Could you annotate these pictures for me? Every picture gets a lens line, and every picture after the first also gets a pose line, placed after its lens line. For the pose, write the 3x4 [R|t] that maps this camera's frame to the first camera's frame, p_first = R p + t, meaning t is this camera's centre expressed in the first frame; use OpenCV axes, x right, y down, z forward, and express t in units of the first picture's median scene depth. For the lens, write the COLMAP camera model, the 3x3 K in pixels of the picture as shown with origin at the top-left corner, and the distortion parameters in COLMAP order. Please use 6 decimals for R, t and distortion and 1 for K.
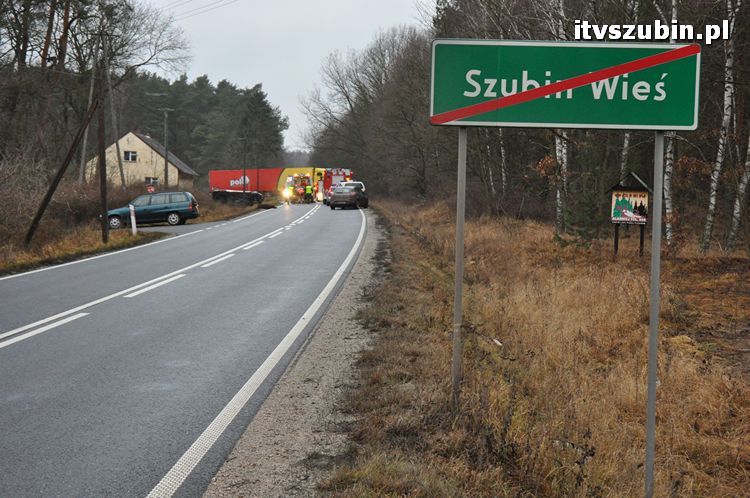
lens RADIAL K [[1100.5, 0, 375.0], [0, 1100.5, 249.0], [0, 0, 1]] dist [-0.015406, 0.577319]
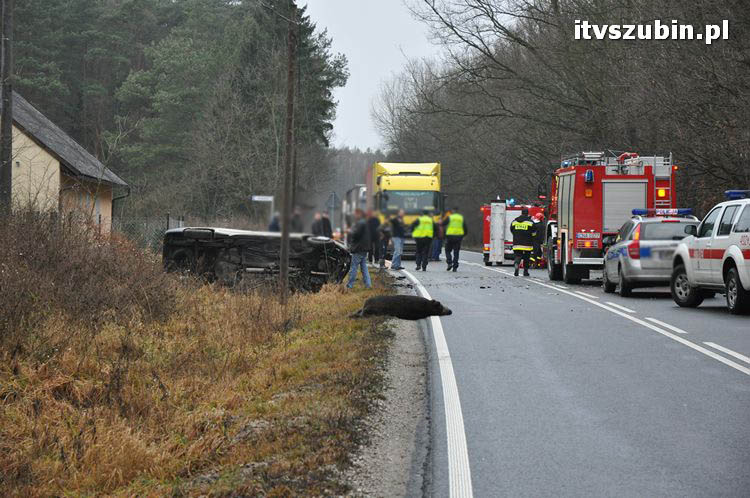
lens RADIAL K [[1100.5, 0, 375.0], [0, 1100.5, 249.0], [0, 0, 1]] dist [-0.015406, 0.577319]
pose [[0.999323, 0.008132, 0.035871, -0.084327], [-0.007060, 0.999528, -0.029902, -0.032640], [-0.036097, 0.029628, 0.998909, 0.584164]]
